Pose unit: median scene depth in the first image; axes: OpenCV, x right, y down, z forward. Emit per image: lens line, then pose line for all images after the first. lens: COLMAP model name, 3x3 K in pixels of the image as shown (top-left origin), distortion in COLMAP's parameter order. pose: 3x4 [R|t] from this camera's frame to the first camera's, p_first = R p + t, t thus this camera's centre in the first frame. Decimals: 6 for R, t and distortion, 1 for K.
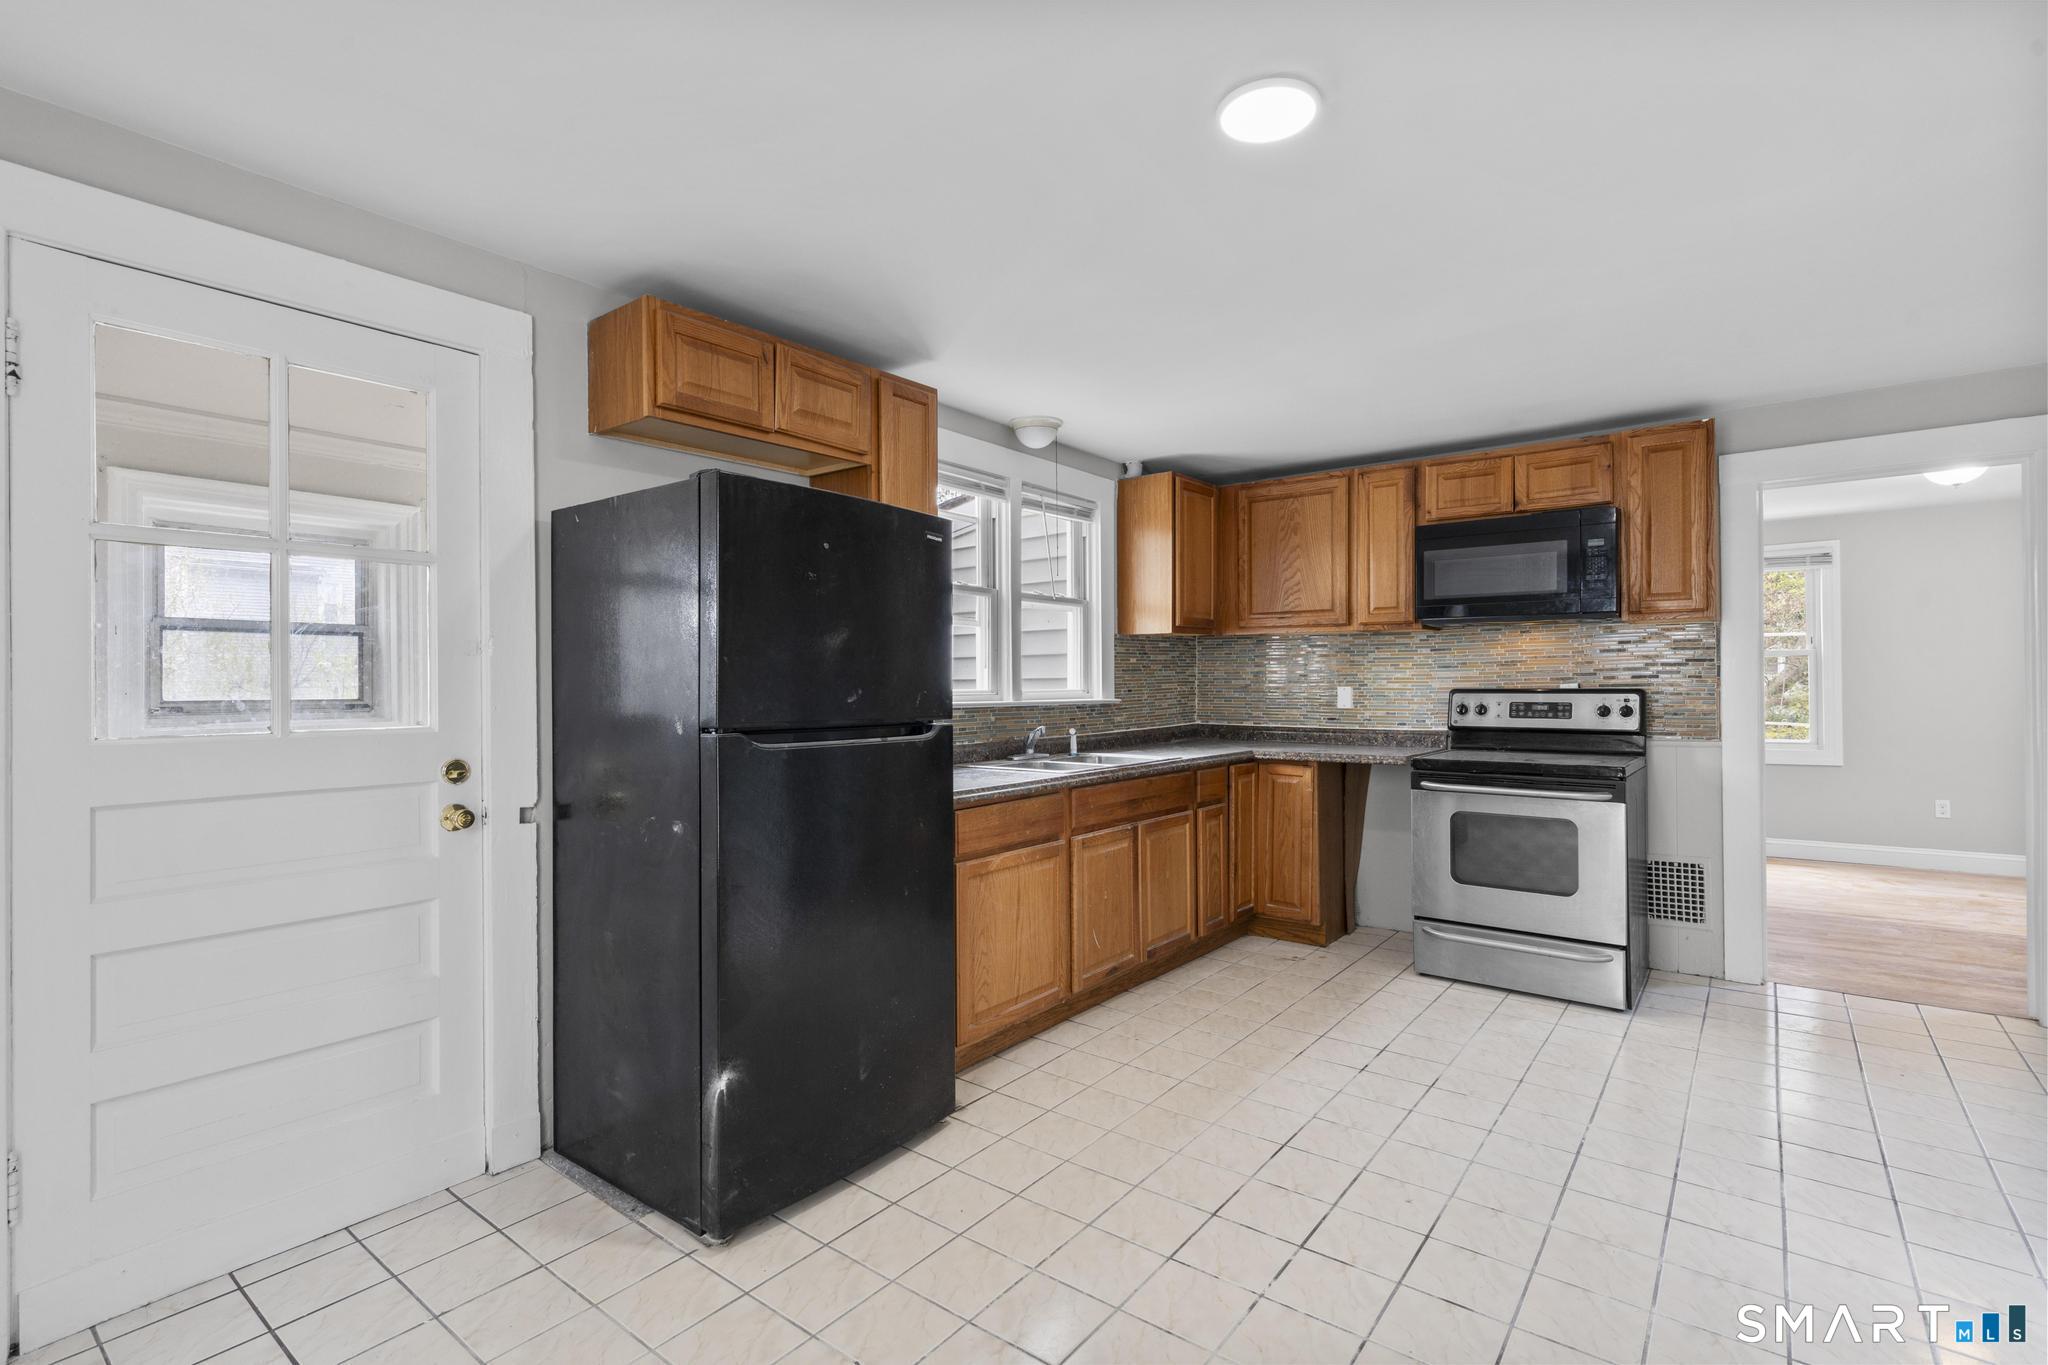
lens RADIAL K [[948.3, 0, 1024.1], [0, 948.3, 677.1], [0, 0, 1]] dist [-0.005040, 0.003392]
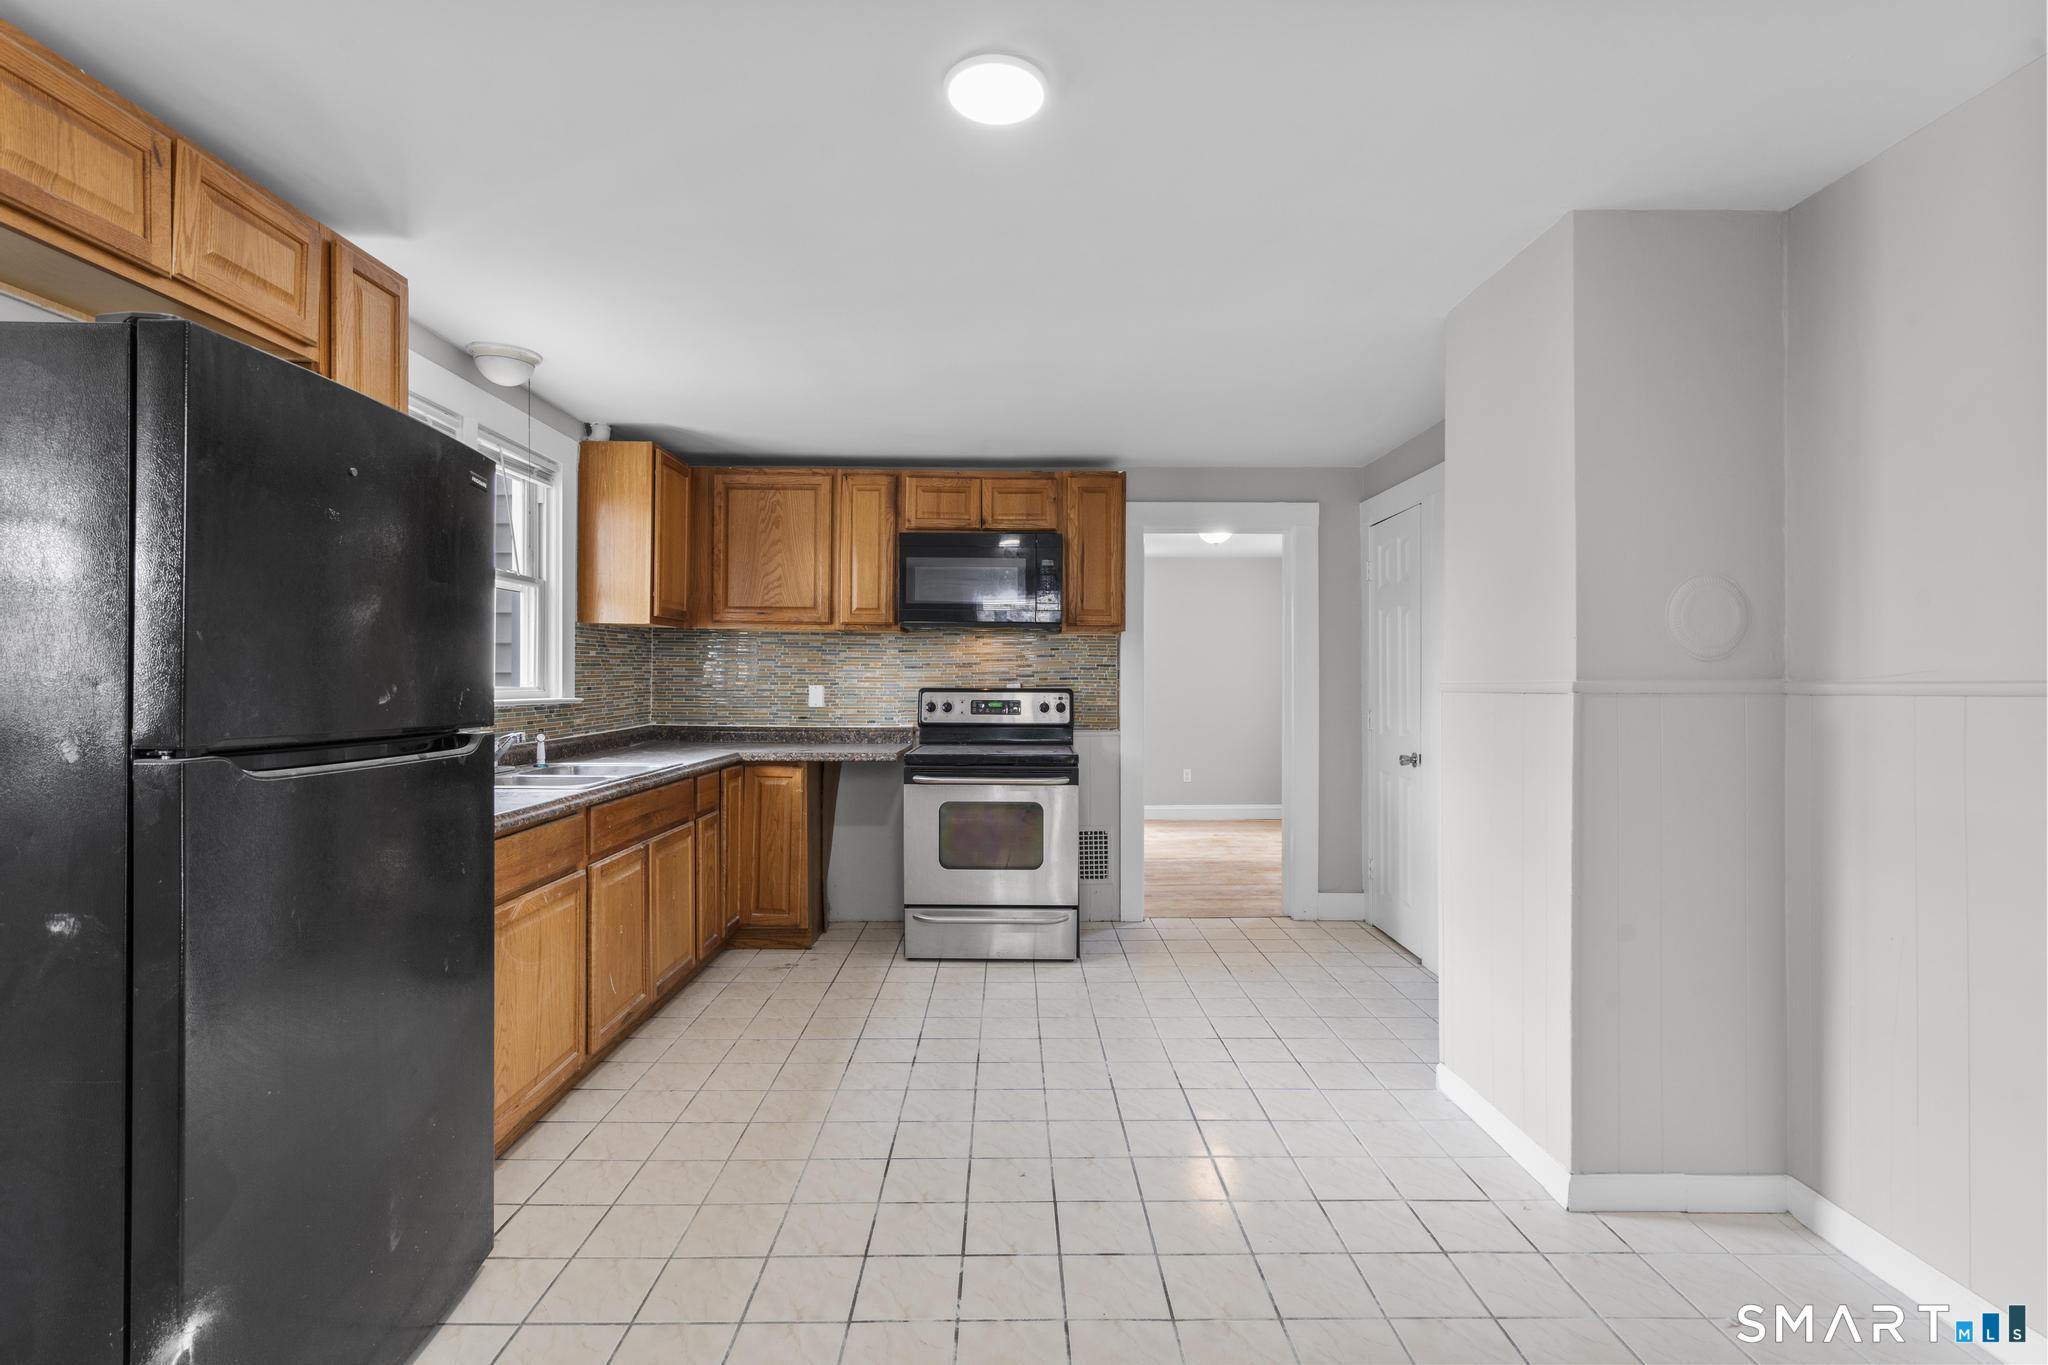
lens RADIAL K [[948.3, 0, 1022.5], [0, 948.3, 679.1], [0, 0, 1]] dist [-0.005040, 0.003392]
pose [[0.781935, 0.009415, 0.623289, -0.150245], [-0.011730, 0.999931, -0.000389, 0.001832], [-0.623250, -0.007007, 0.781992, 0.106926]]
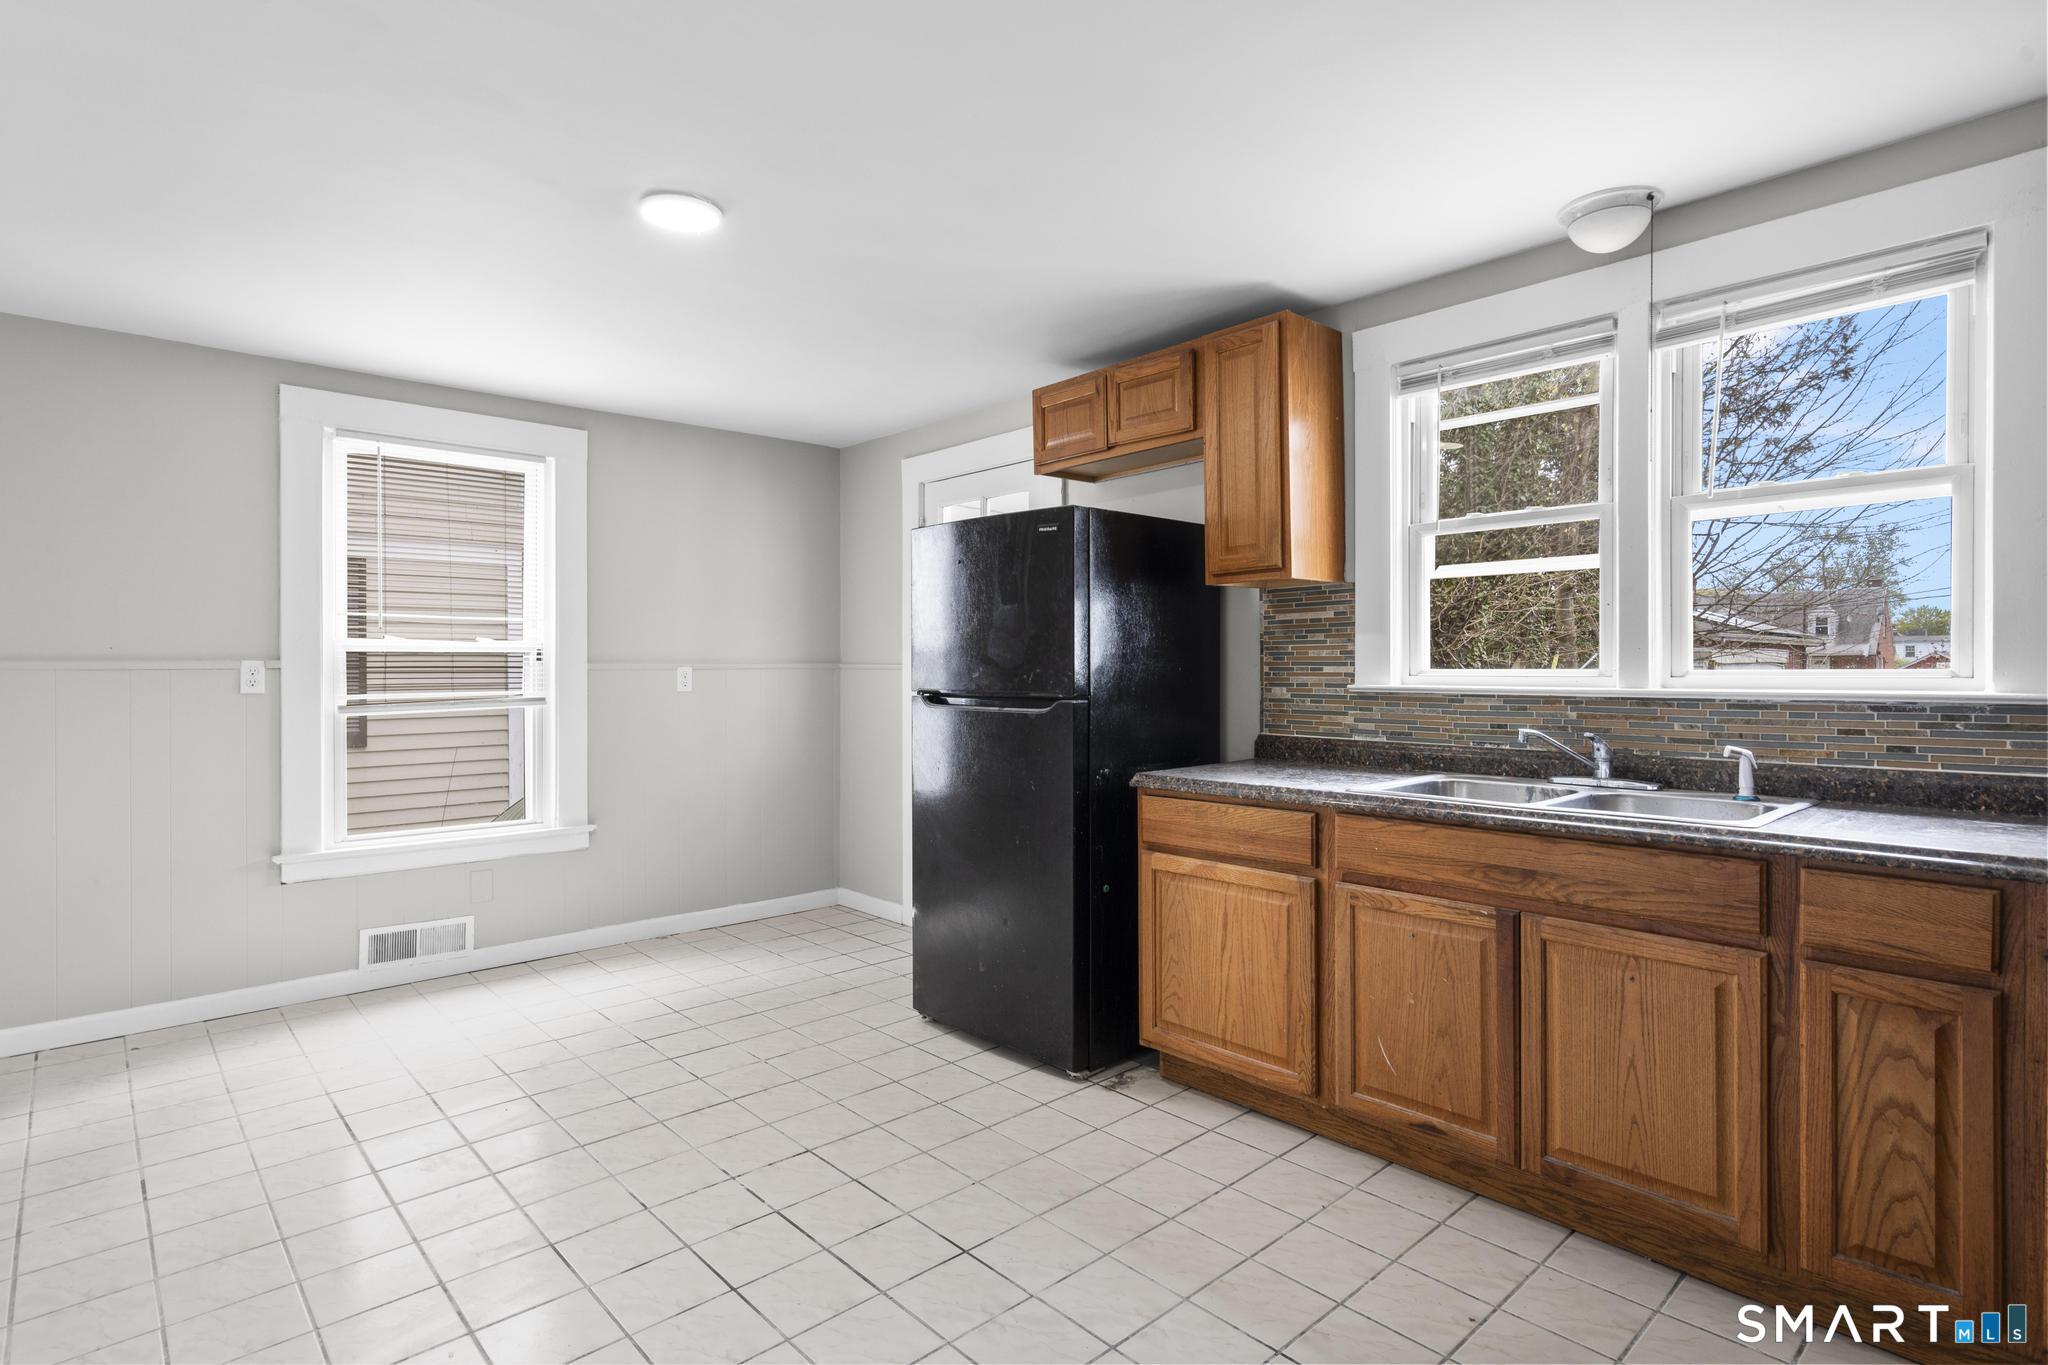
lens RADIAL K [[1030.1, 0, 1029.7], [0, 1030.1, 677.7], [0, 0, 1]] dist [-0.000422, 0.000950]
pose [[-0.167860, 0.012266, -0.985735, 0.729432], [0.011991, 0.999874, 0.010400, 0.007987], [0.985738, -0.010074, -0.167986, 0.796627]]
